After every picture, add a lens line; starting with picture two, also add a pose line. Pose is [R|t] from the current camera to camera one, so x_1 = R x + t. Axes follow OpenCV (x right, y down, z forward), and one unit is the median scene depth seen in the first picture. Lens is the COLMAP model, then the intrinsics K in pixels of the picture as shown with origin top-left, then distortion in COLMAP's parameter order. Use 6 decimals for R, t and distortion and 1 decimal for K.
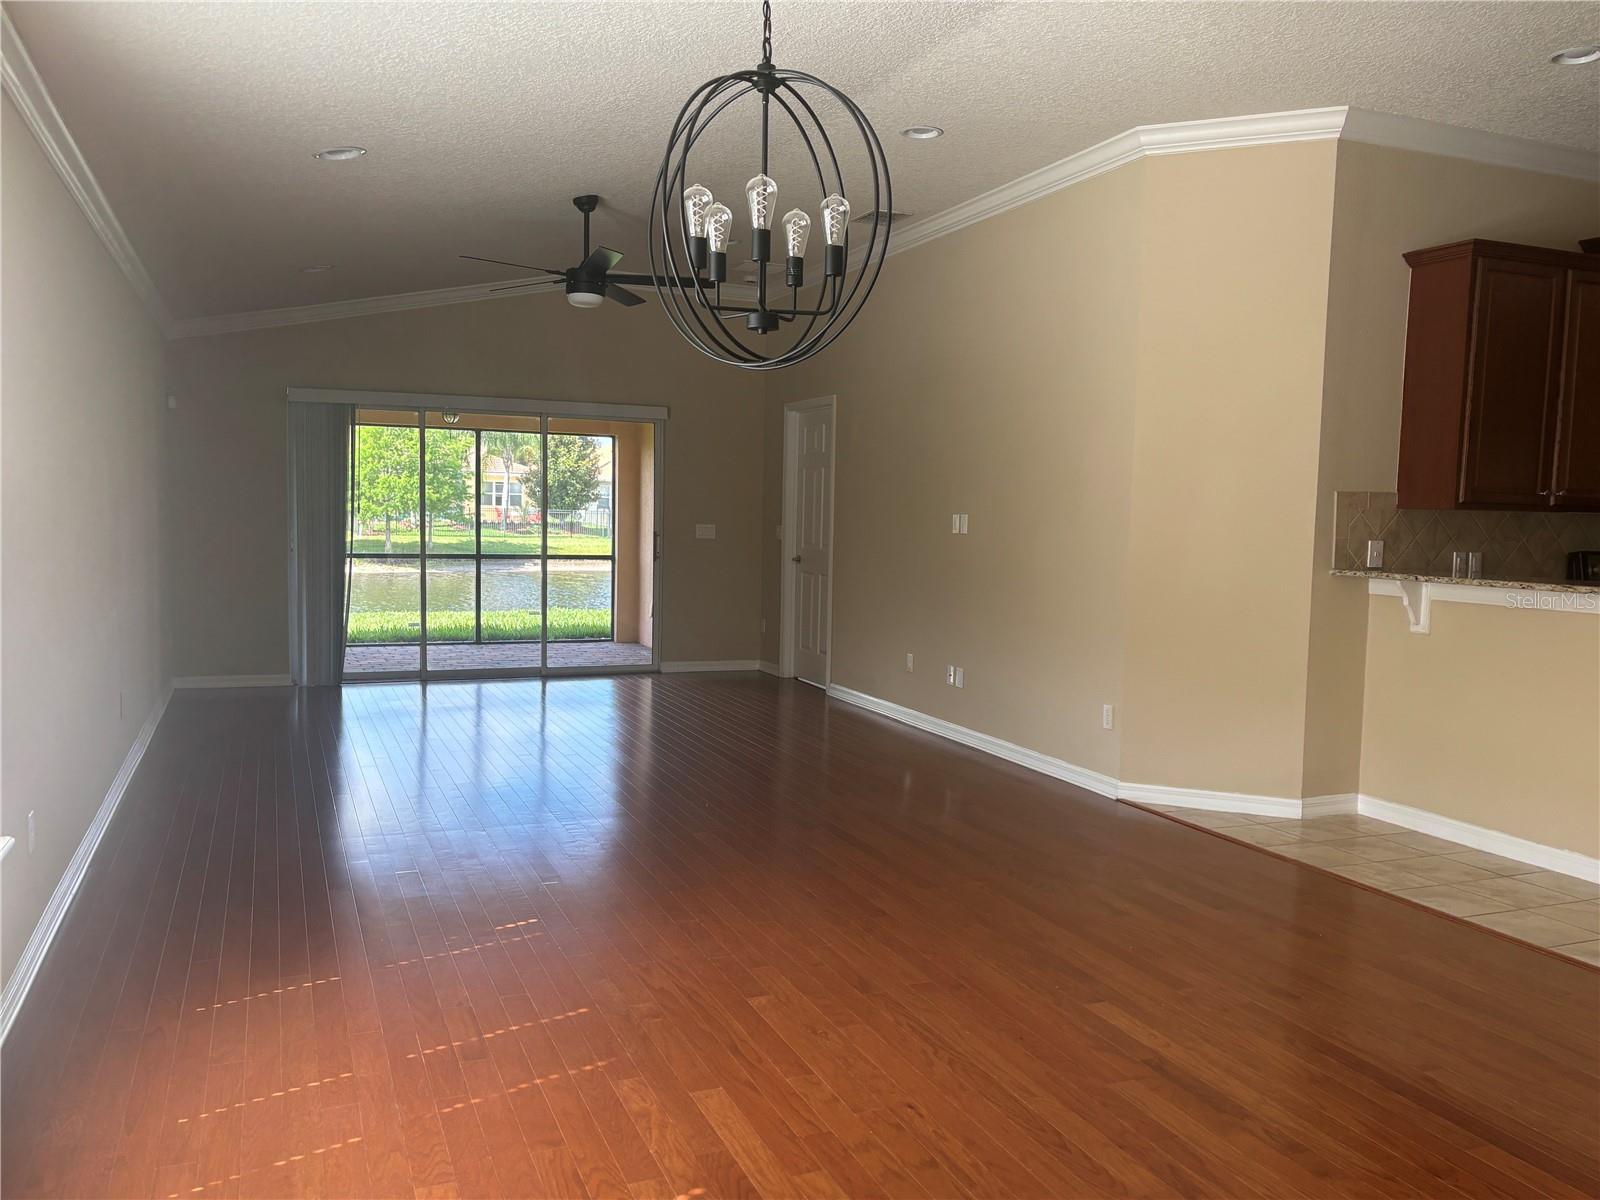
lens RADIAL K [[1268.1, 0, 802.1], [0, 1268.1, 610.9], [0, 0, 1]] dist [0.050839, -0.051283]
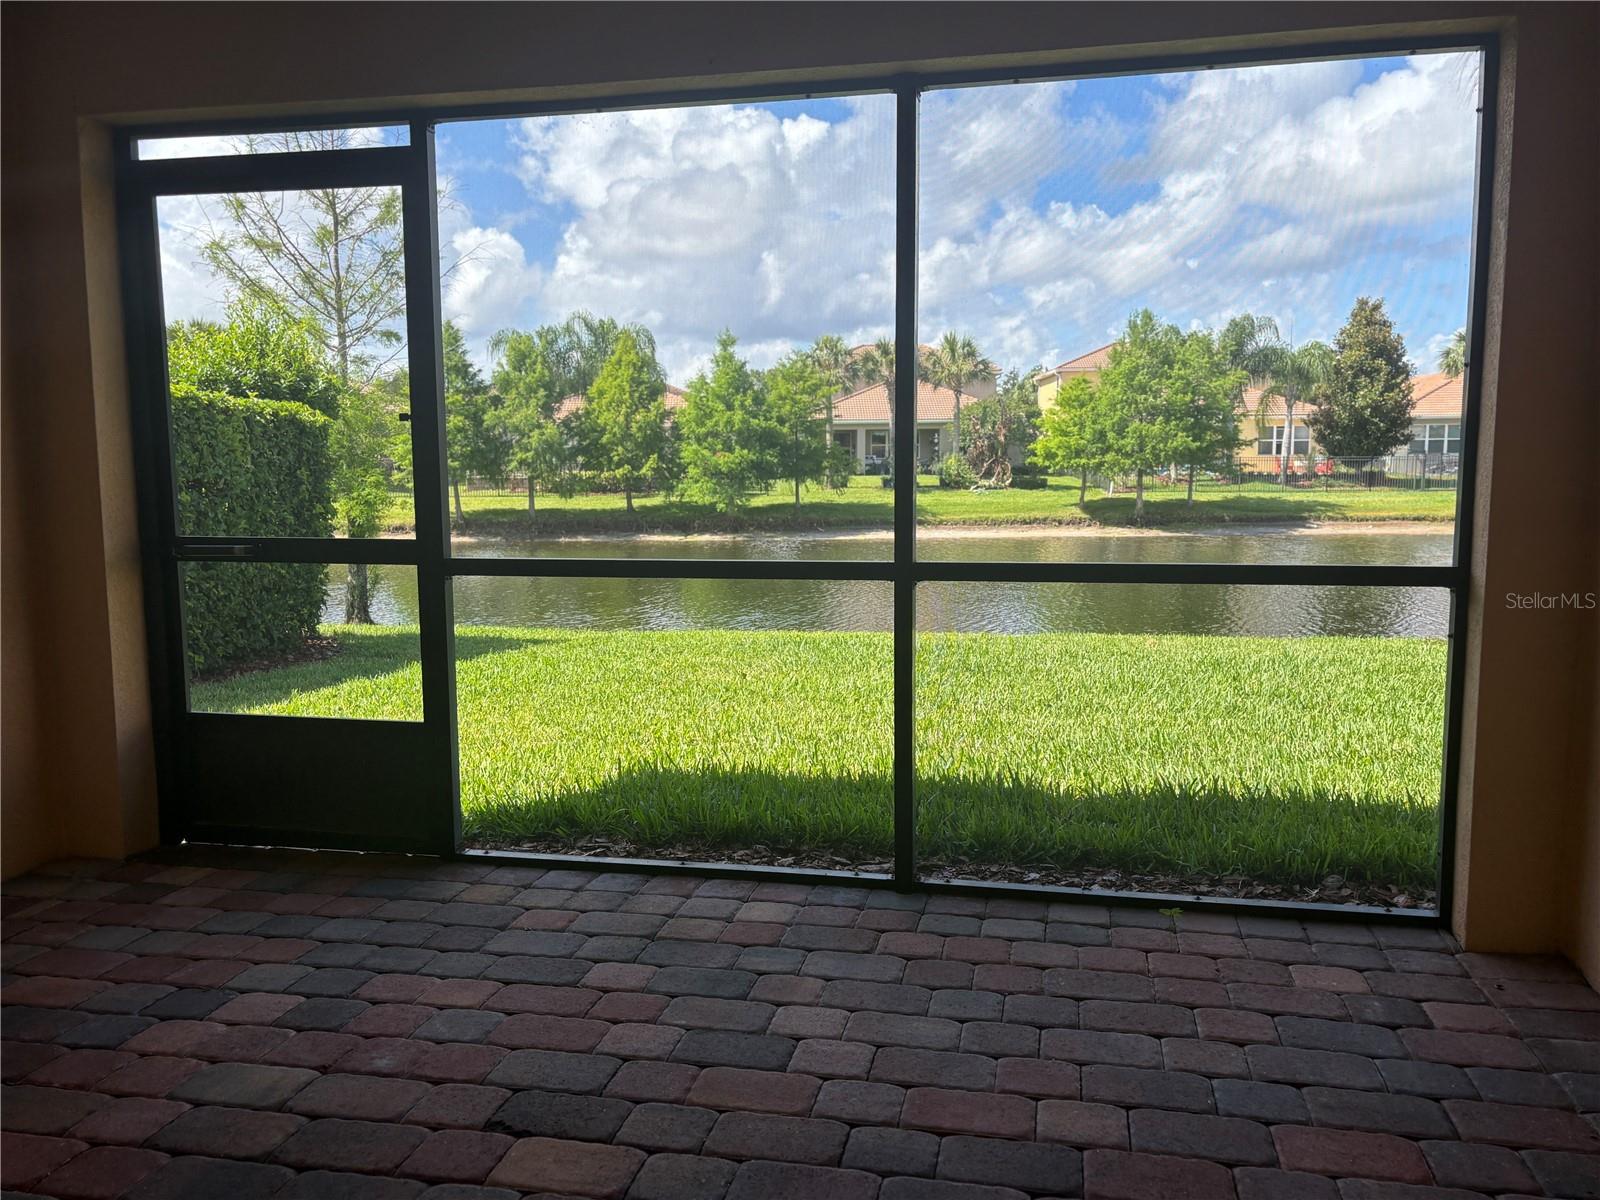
lens RADIAL K [[1268.1, 0, 811.4], [0, 1268.1, 630.6], [0, 0, 1]] dist [0.050839, -0.051283]
pose [[0.829115, 0.045307, -0.557239, -0.116530], [-0.017854, 0.998348, 0.054606, -0.042943], [0.558793, -0.035326, 0.828555, 0.739327]]
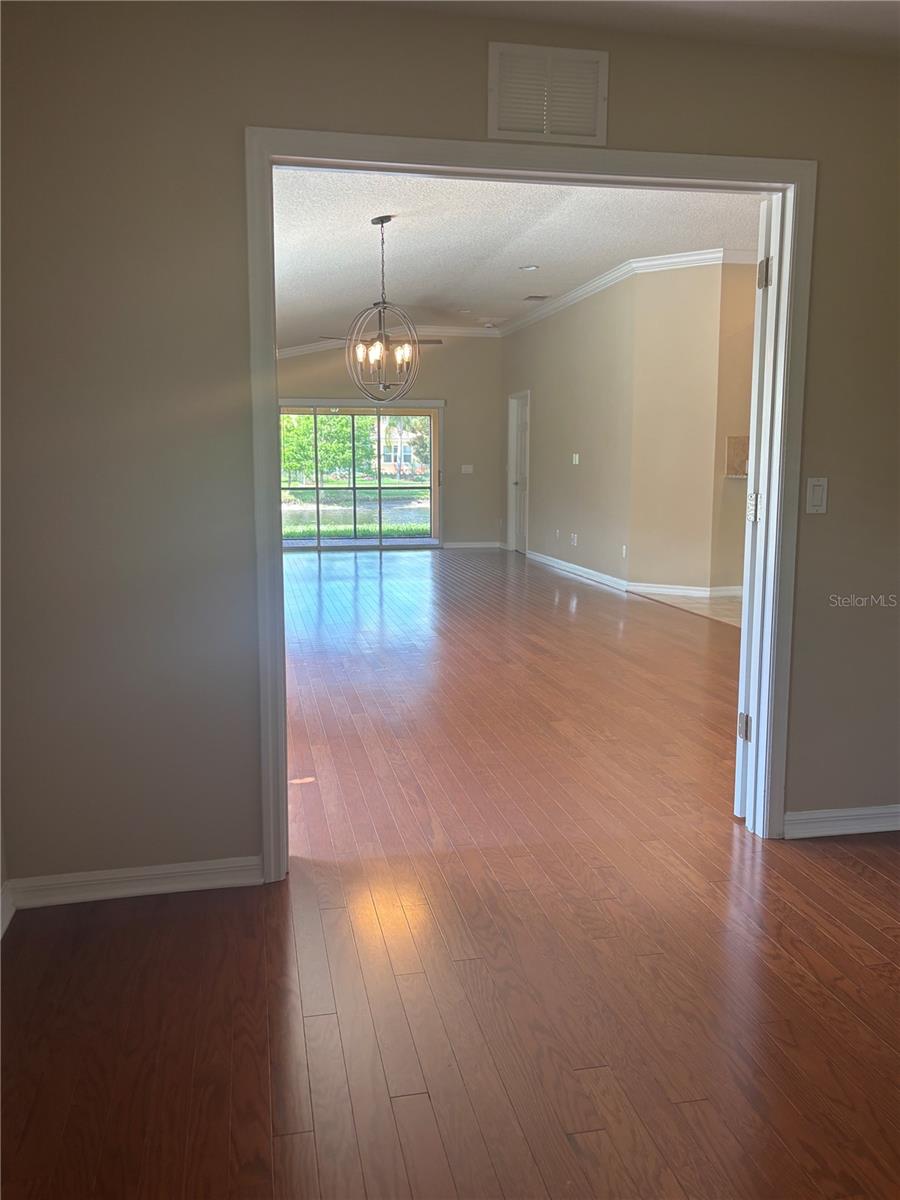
lens RADIAL K [[951.1, 0, 445.8], [0, 951.1, 598.6], [0, 0, 1]] dist [0.050839, -0.051283]
pose [[0.981628, 0.001983, -0.190794, 0.125699], [0.009867, 0.998081, 0.061137, 0.031364], [0.190549, -0.061897, 0.979724, -0.279153]]
